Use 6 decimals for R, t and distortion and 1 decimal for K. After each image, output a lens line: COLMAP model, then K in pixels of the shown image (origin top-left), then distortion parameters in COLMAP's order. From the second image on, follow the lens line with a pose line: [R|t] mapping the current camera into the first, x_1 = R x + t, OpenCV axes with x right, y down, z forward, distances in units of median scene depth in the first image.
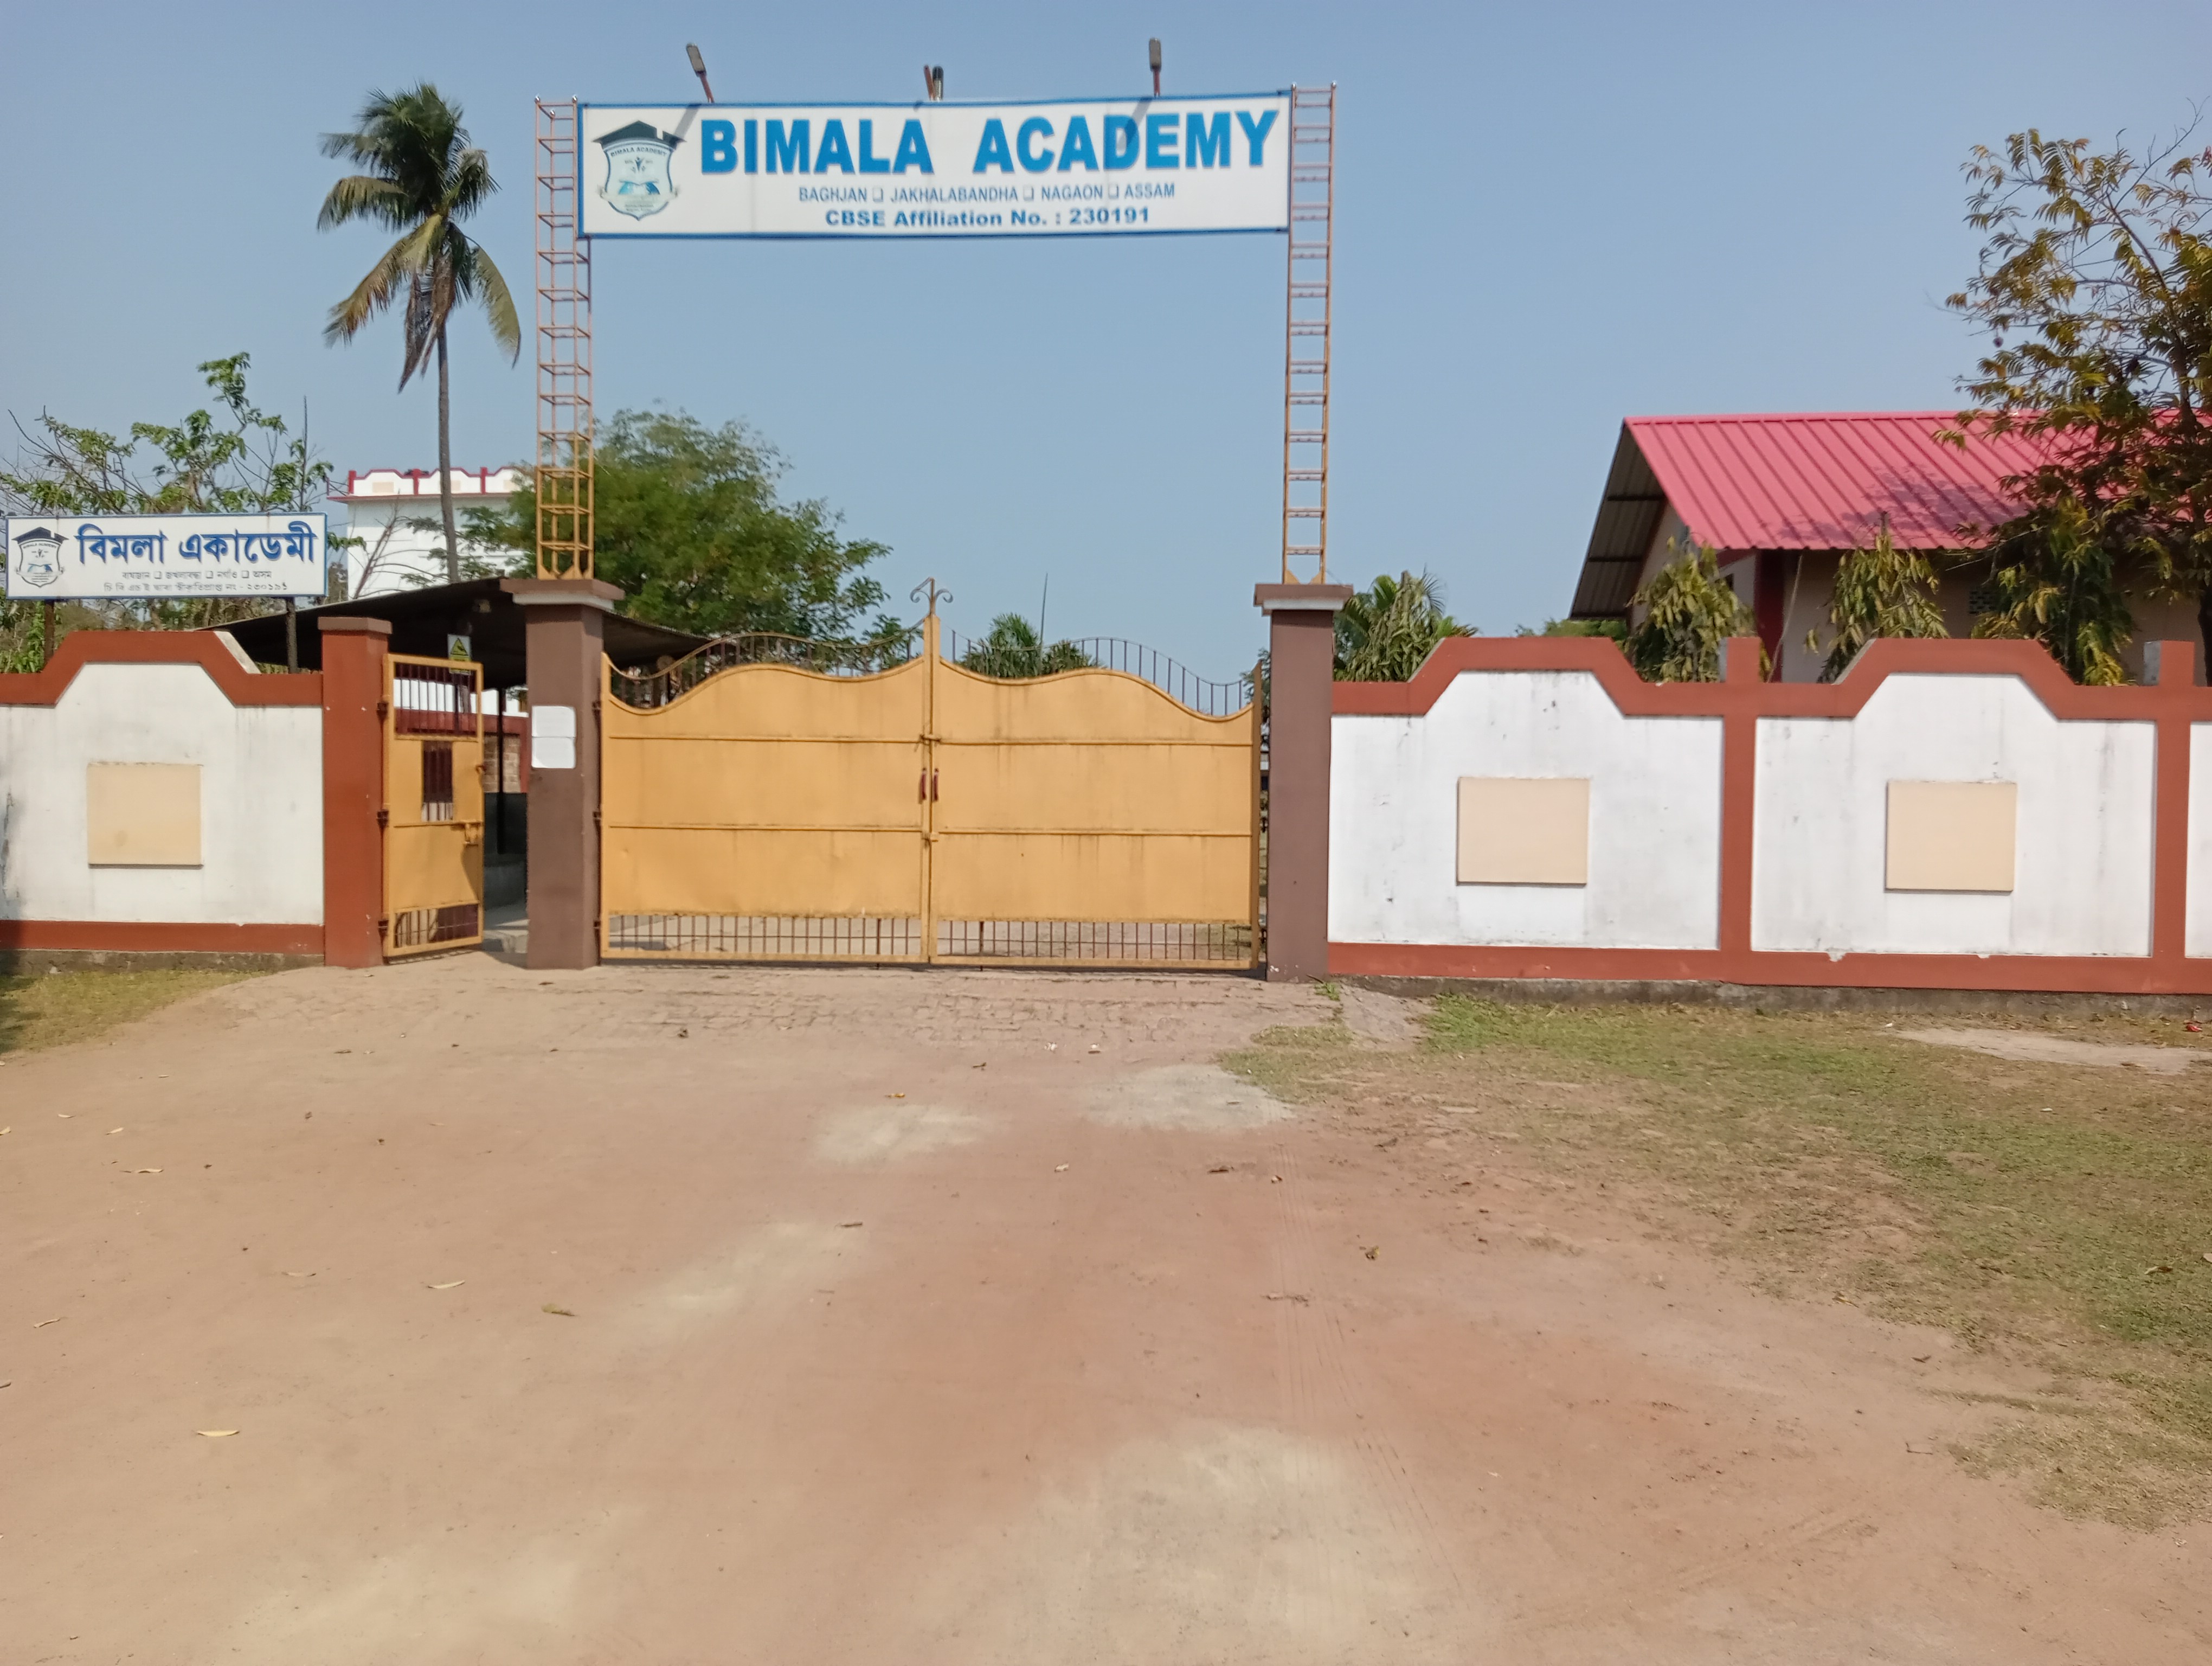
lens RADIAL K [[1778.8, 0, 1106.0], [0, 1778.8, 833.0], [0, 0, 1]] dist [0.055121, -0.095037]
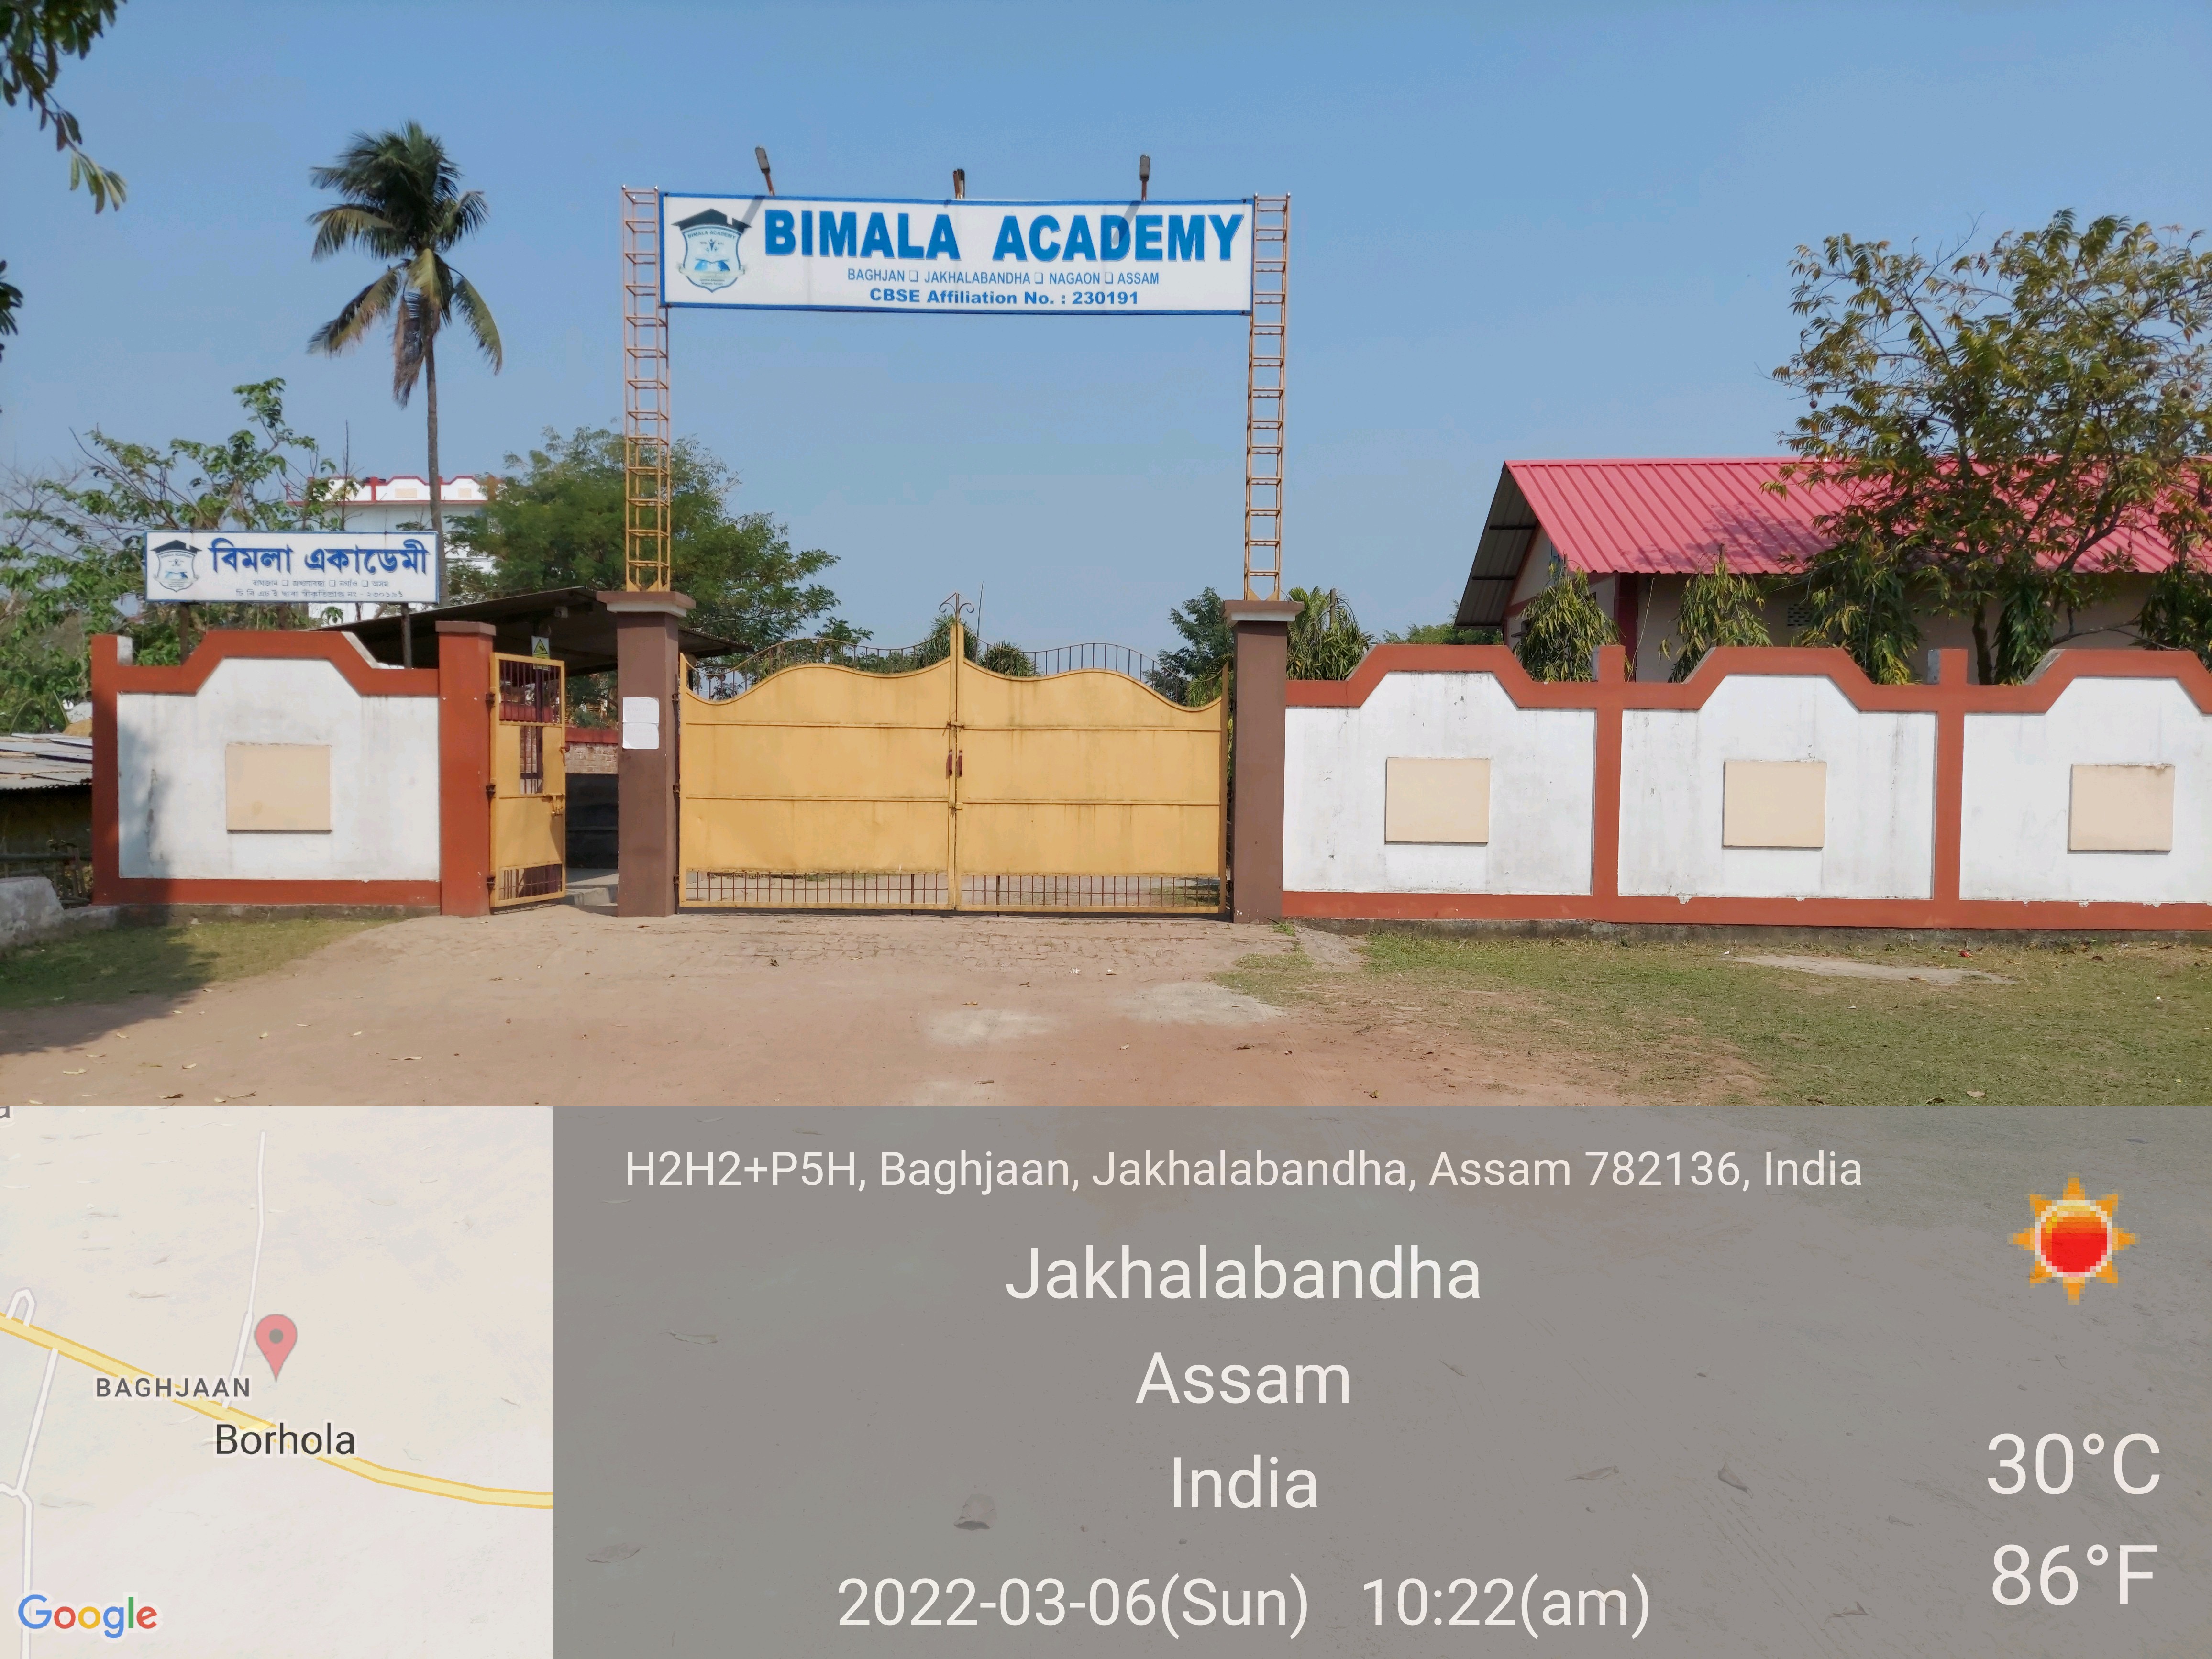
lens RADIAL K [[1627.8, 0, 1106.0], [0, 1627.8, 829.5], [0, 0, 1]] dist [0.065959, -0.005419]
pose [[0.998046, -0.001673, 0.062467, -0.066290], [0.001231, 0.999974, 0.007115, 0.010437], [-0.062477, -0.007024, 0.998022, -0.118969]]
